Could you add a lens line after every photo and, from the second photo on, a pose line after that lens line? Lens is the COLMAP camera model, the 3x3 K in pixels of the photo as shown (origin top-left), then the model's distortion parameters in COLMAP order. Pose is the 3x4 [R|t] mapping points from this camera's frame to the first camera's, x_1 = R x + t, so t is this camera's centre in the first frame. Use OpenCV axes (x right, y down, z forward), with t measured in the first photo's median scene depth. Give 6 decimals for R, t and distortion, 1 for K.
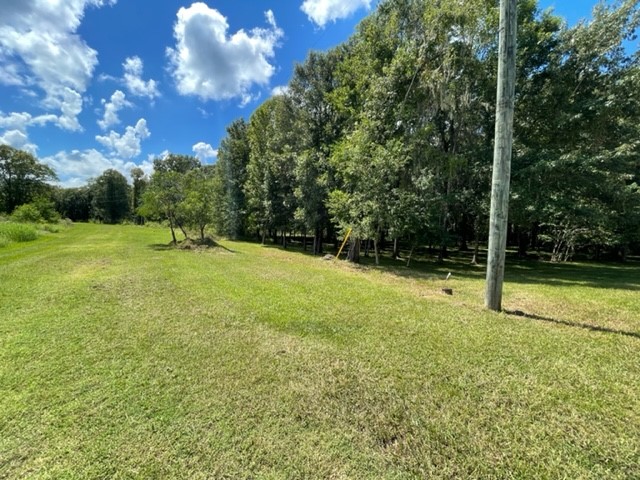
lens RADIAL K [[261.3, 0, 316.8], [0, 261.3, 237.9], [0, 0, 1]] dist [-0.000861, -0.000058]
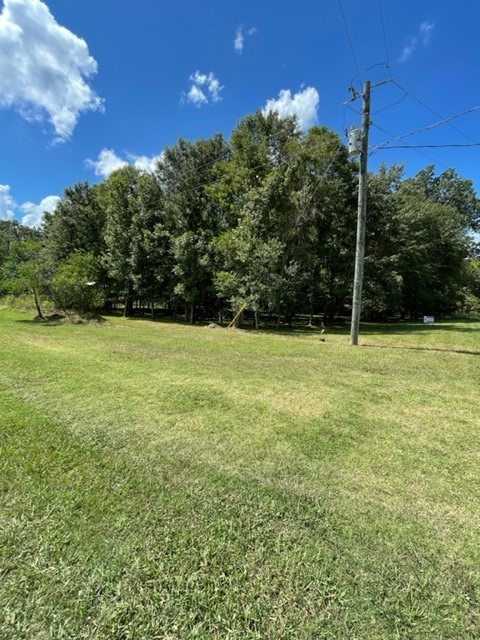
lens RADIAL K [[261.3, 0, 231.7], [0, 261.3, 324.8], [0, 0, 1]] dist [-0.000861, -0.000058]
pose [[0.934095, -0.043544, 0.354359, -0.318402], [0.018796, 0.997156, 0.072985, -0.017001], [-0.356529, -0.061514, 0.932257, -0.187804]]
